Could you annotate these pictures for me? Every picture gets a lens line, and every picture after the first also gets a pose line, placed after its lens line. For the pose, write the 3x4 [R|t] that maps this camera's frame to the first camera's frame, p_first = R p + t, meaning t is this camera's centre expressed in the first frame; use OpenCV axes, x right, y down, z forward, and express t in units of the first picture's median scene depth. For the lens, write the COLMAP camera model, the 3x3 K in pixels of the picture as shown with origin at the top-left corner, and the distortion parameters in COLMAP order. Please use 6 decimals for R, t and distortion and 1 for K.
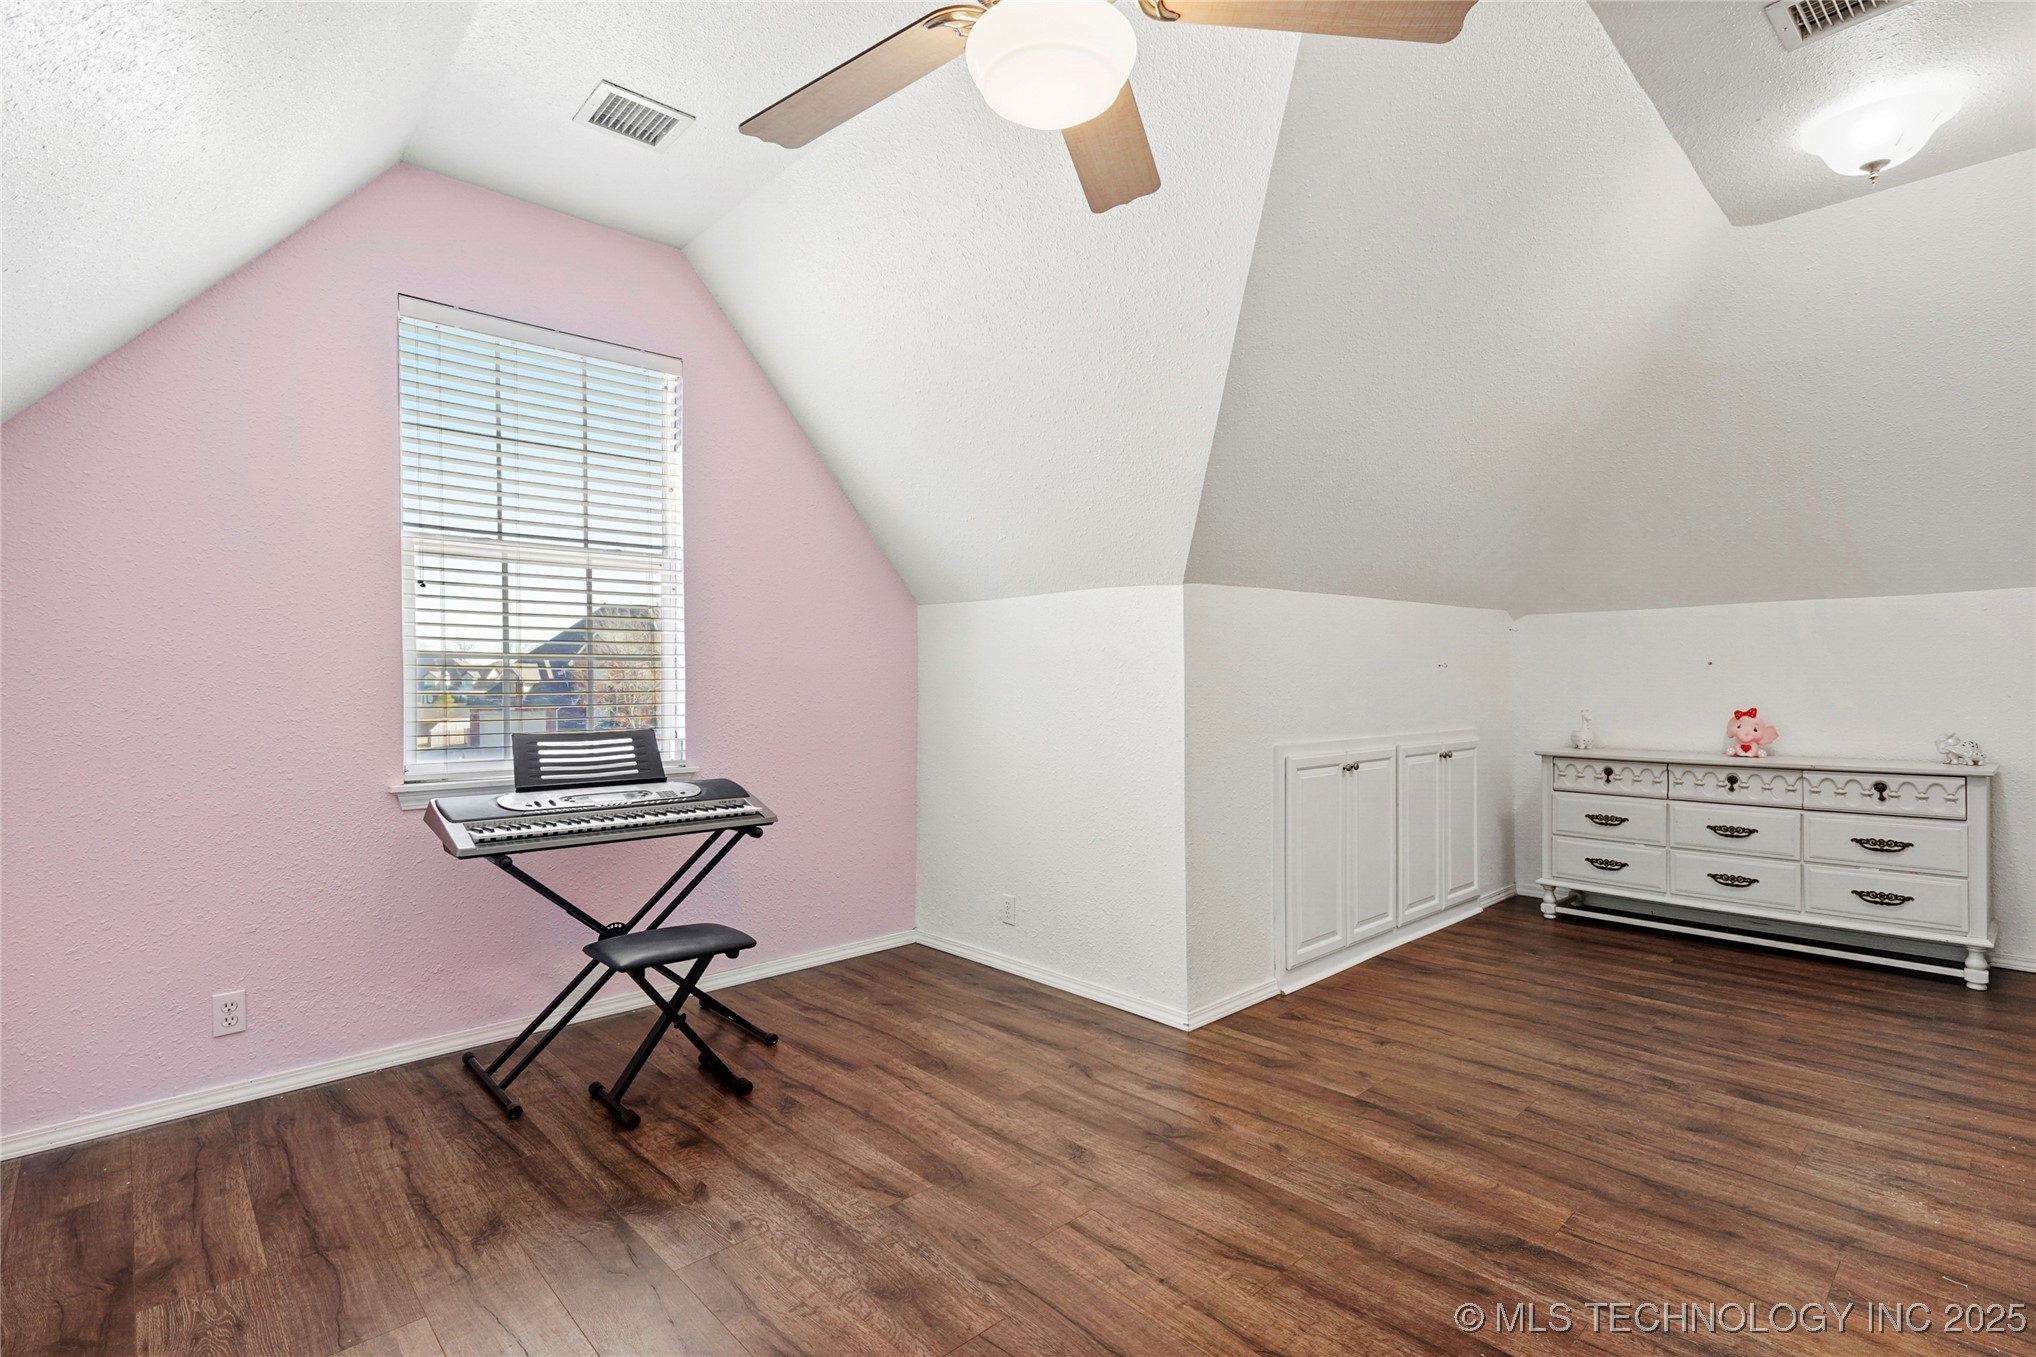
lens RADIAL K [[959.4, 0, 1017.0], [0, 959.4, 693.4], [0, 0, 1]] dist [0.004578, 0.003483]
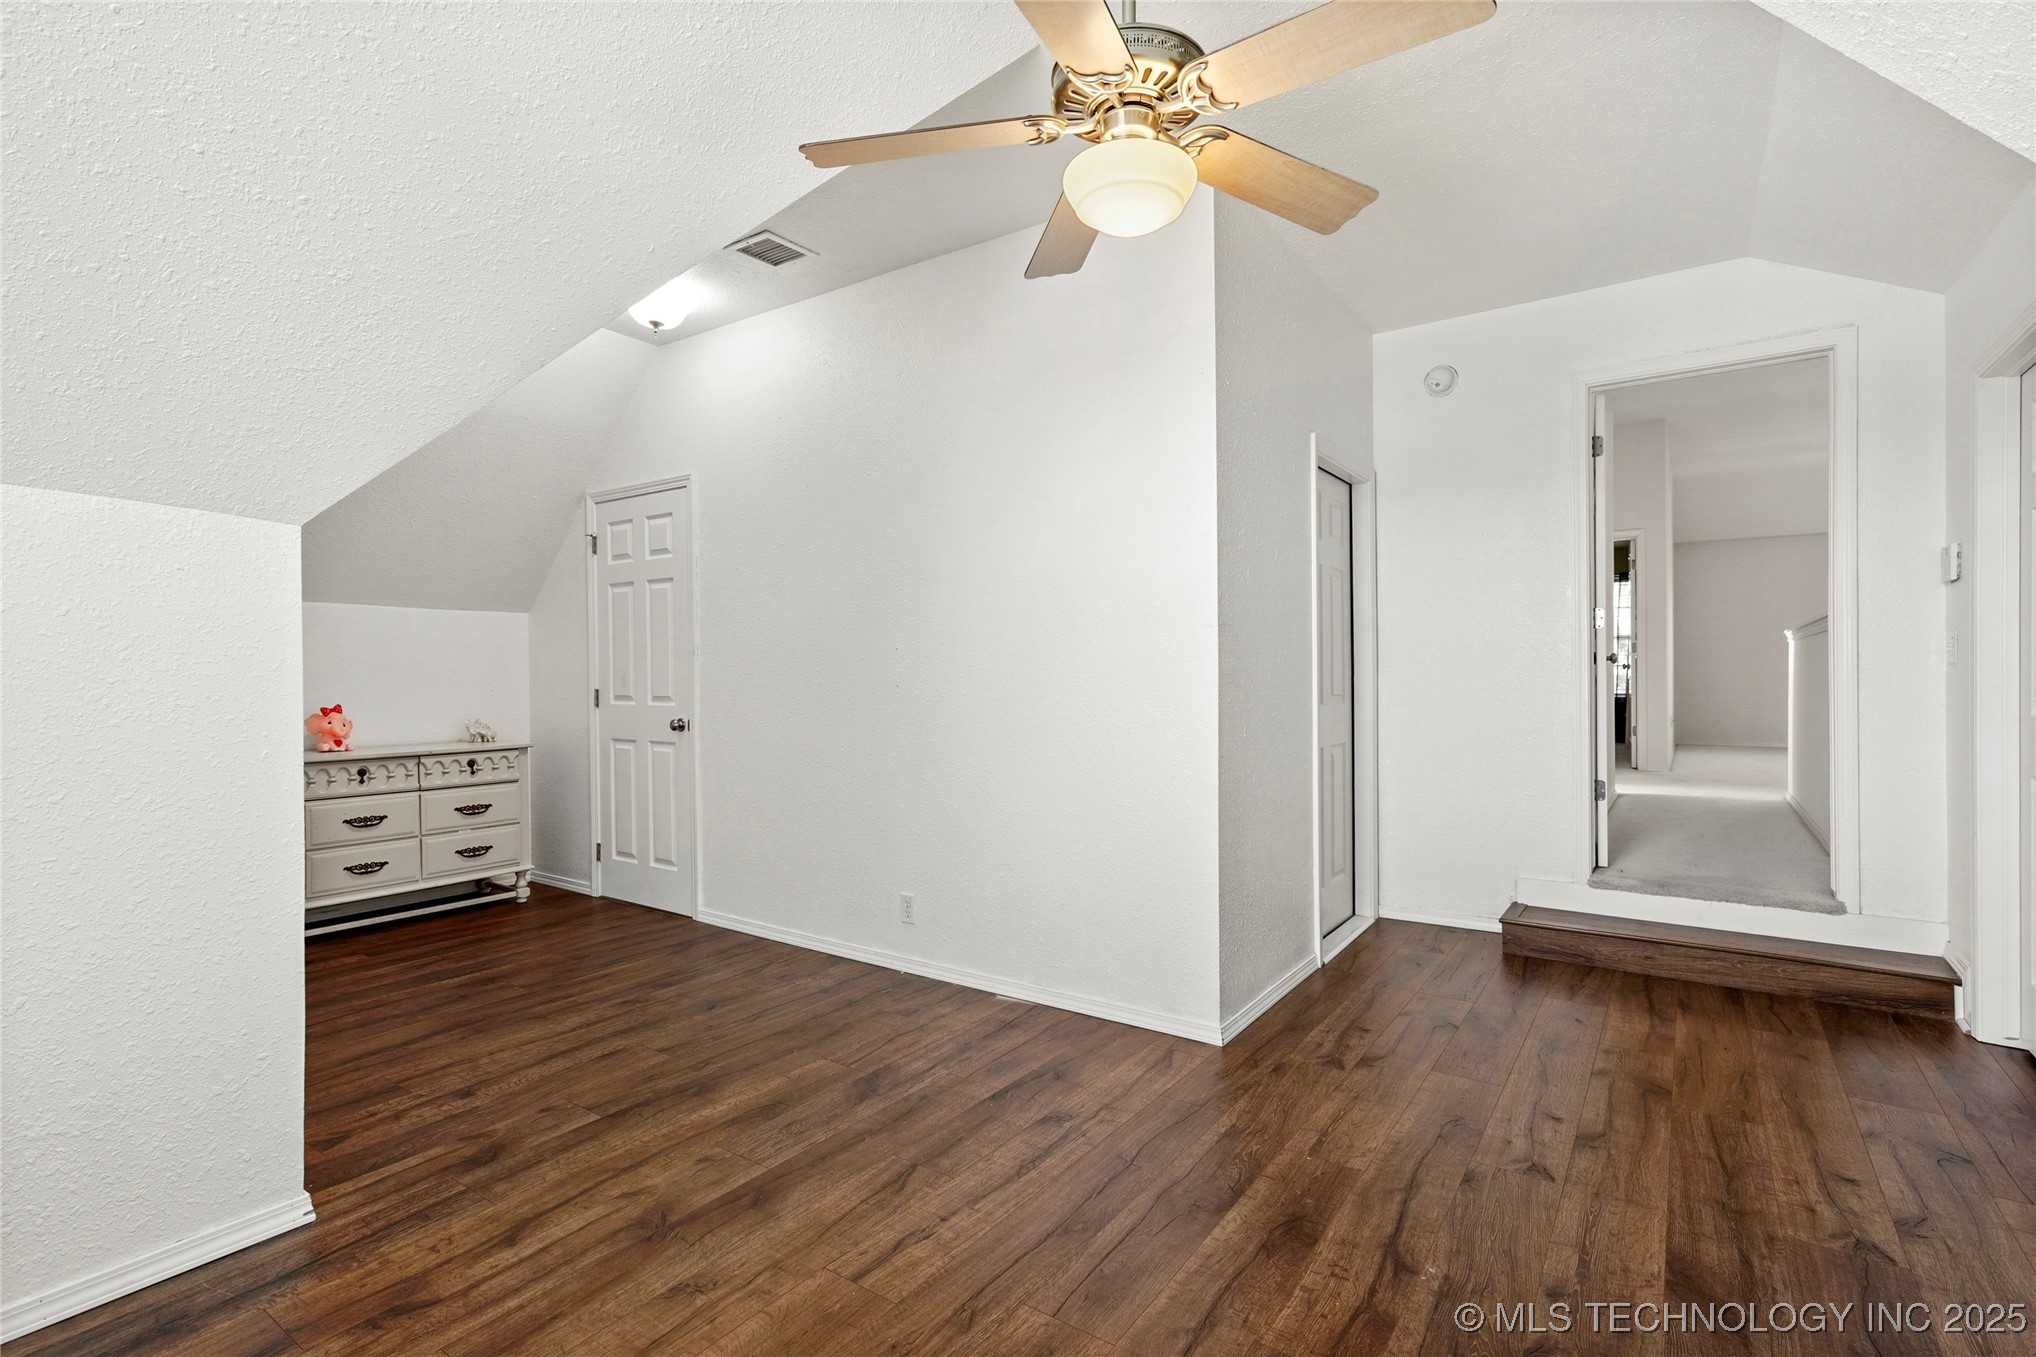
lens RADIAL K [[959.4, 0, 1015.8], [0, 959.4, 668.5], [0, 0, 1]] dist [0.004578, 0.003483]
pose [[-0.199980, 0.010461, 0.979744, -0.577515], [0.018569, 0.999804, -0.006885, -0.004222], [-0.979624, 0.016816, -0.200135, 0.690709]]
